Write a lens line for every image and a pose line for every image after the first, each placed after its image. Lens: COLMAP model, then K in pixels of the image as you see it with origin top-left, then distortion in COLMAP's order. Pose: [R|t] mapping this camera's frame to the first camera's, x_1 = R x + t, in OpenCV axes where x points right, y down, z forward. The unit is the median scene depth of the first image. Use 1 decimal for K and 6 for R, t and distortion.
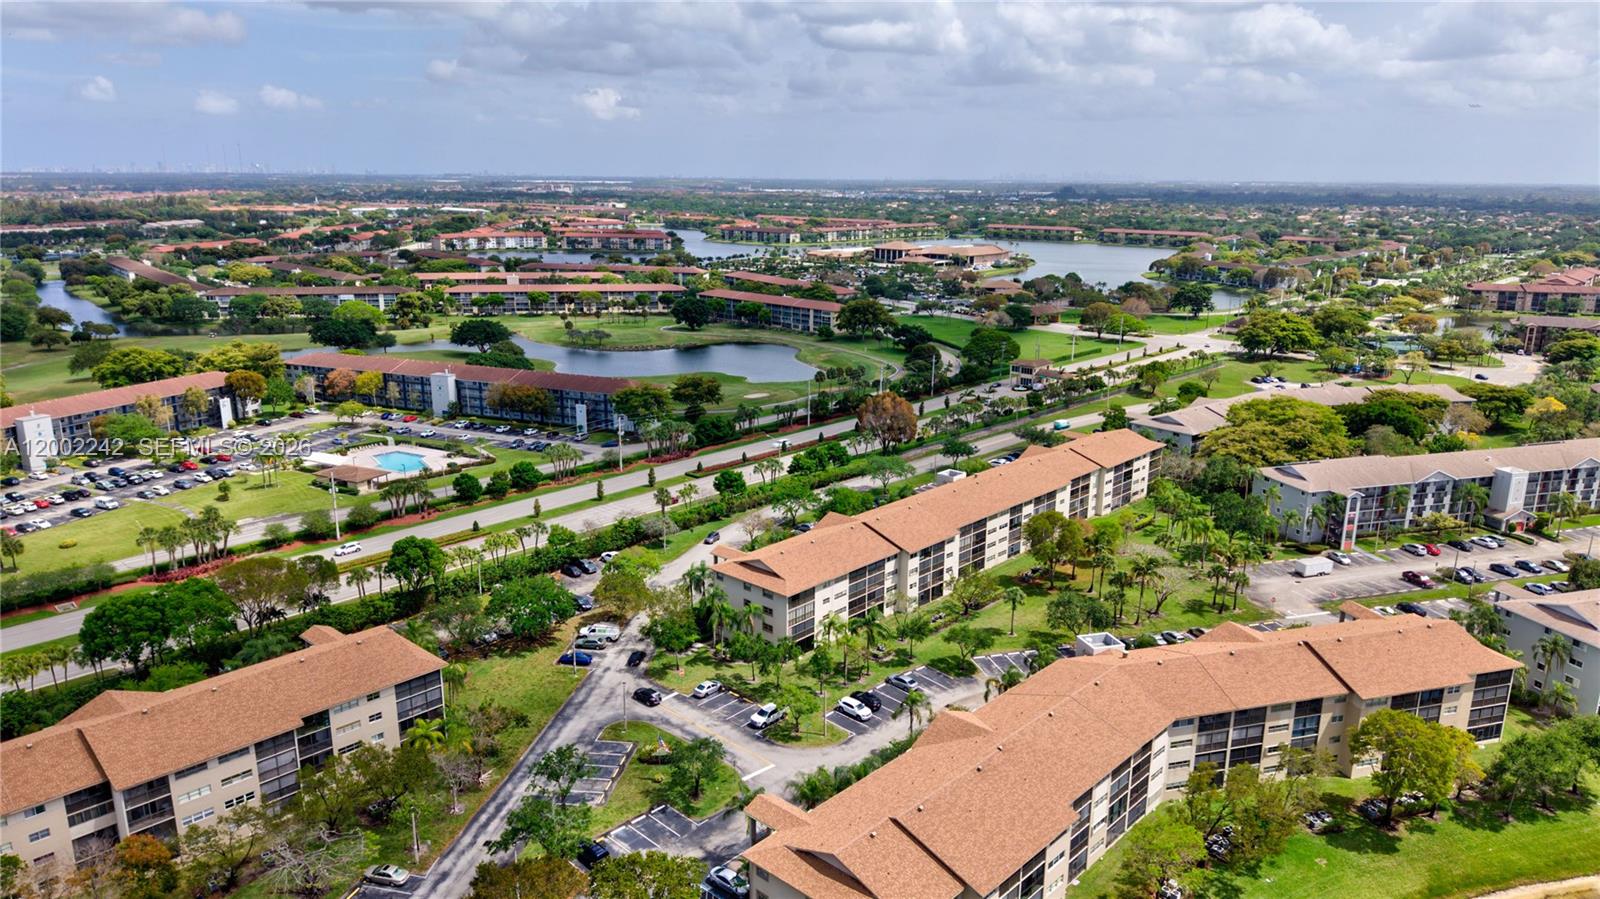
lens RADIAL K [[1068.2, 0, 793.3], [0, 1068.2, 434.3], [0, 0, 1]] dist [0.022062, -0.029618]
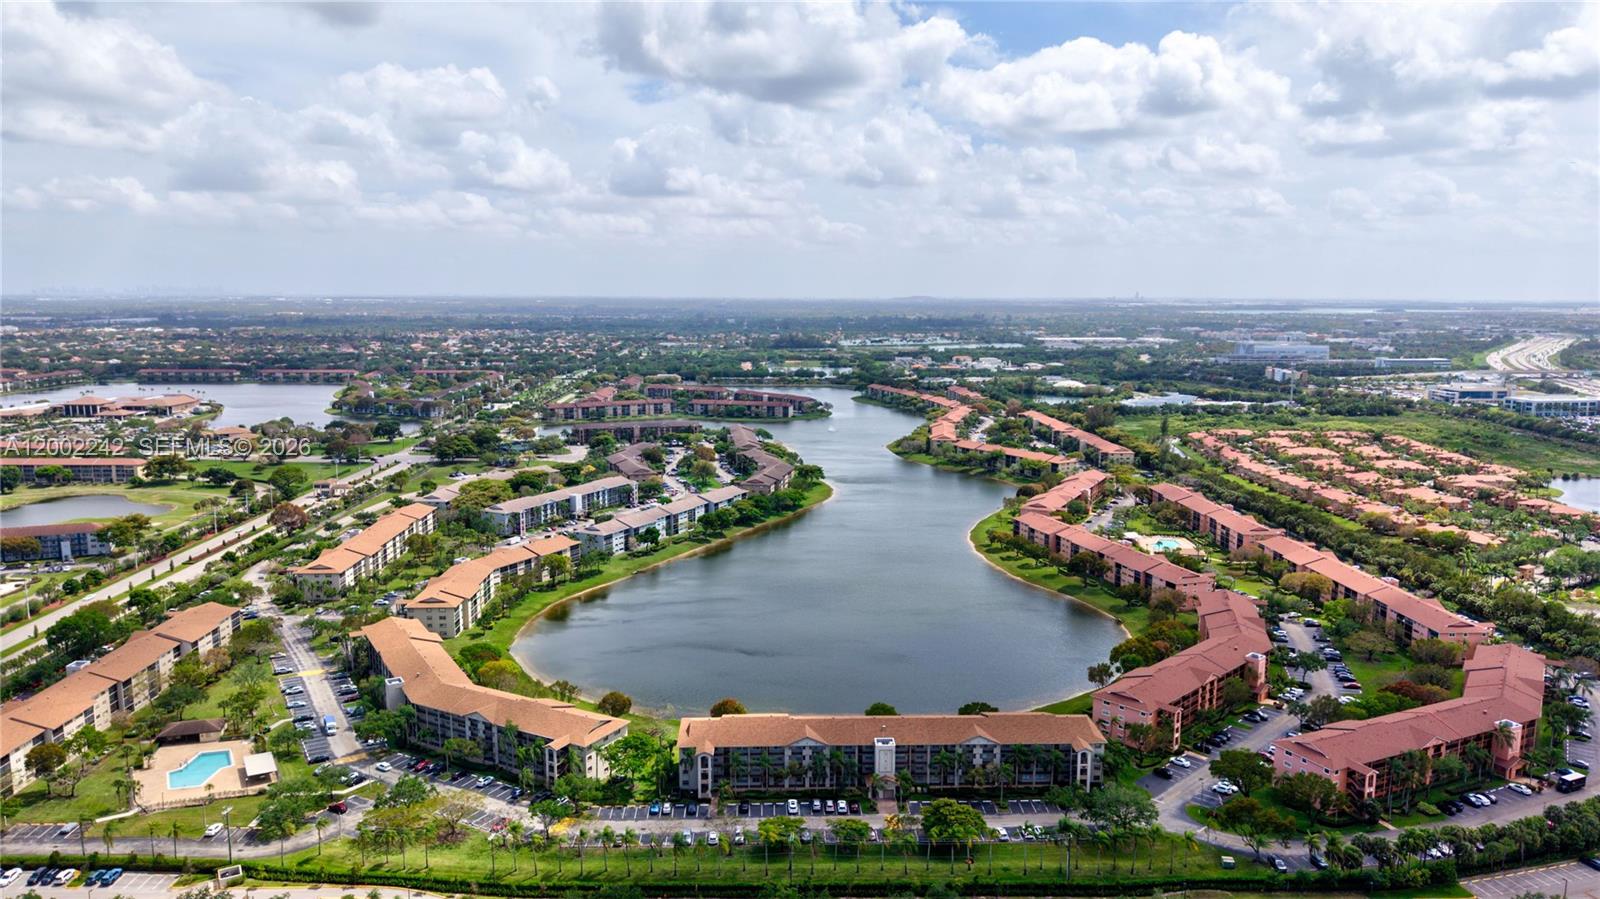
lens RADIAL K [[1068.2, 0, 804.4], [0, 1068.2, 448.3], [0, 0, 1]] dist [0.022062, -0.029618]
pose [[0.698363, -0.104105, 0.708132, -0.580635], [0.167934, 0.985580, -0.020723, 0.055593], [-0.695763, 0.133392, 0.705776, -0.934373]]
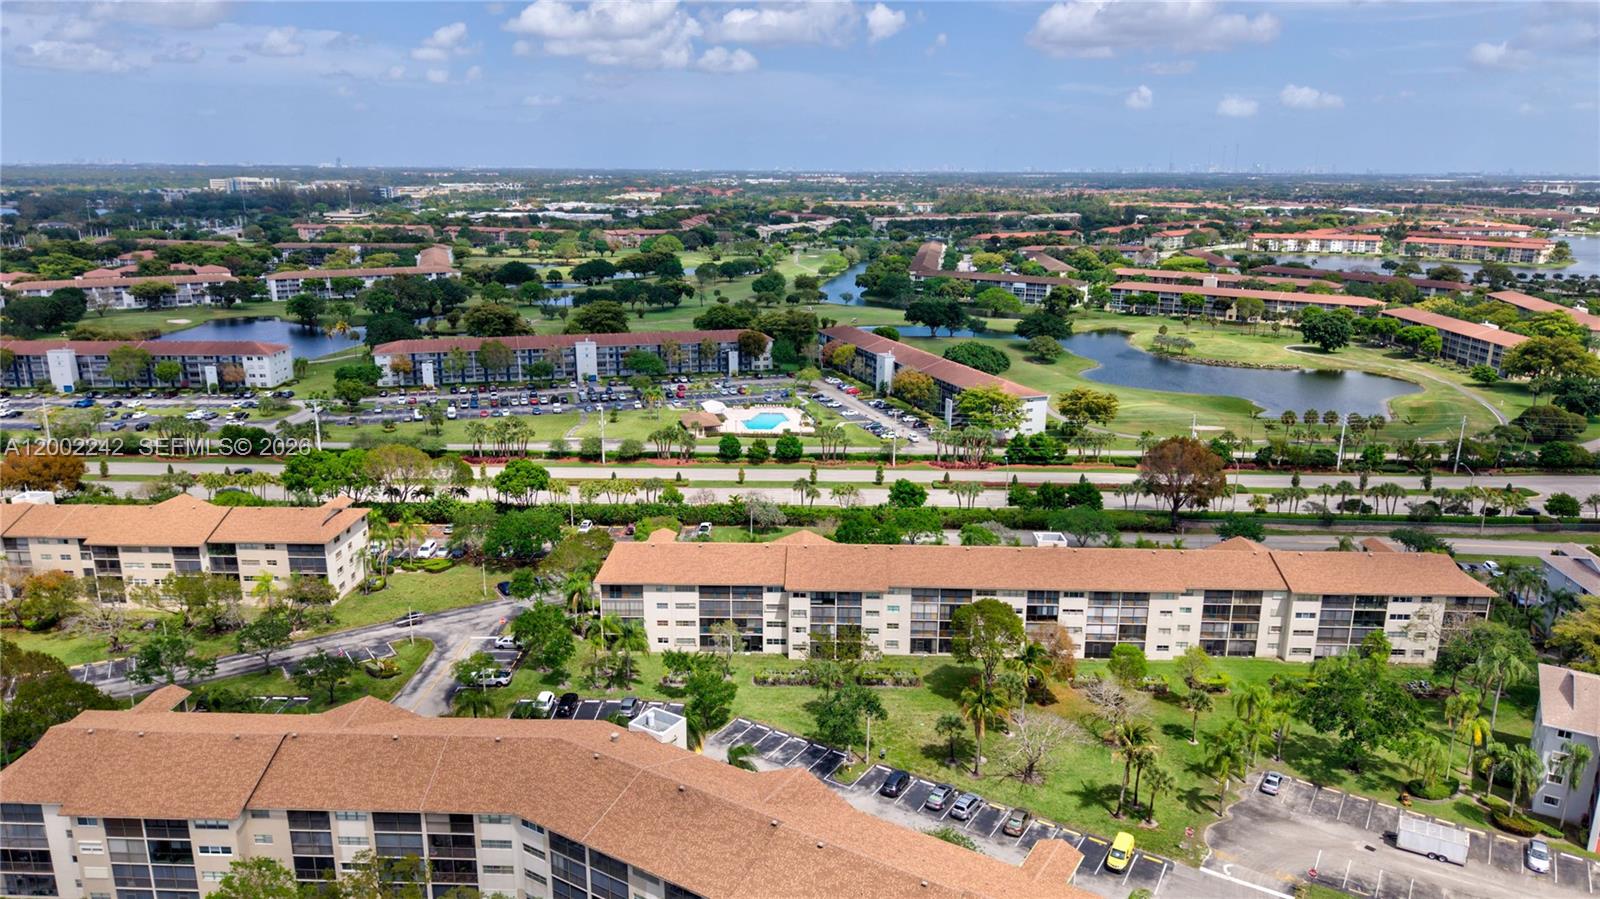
lens RADIAL K [[1068.2, 0, 796.3], [0, 1068.2, 465.6], [0, 0, 1]] dist [0.022062, -0.029618]
pose [[0.661672, 0.195078, -0.723972, 0.460996], [-0.175225, 0.979056, 0.103665, -0.049694], [0.729031, 0.058265, 0.681996, 0.264345]]
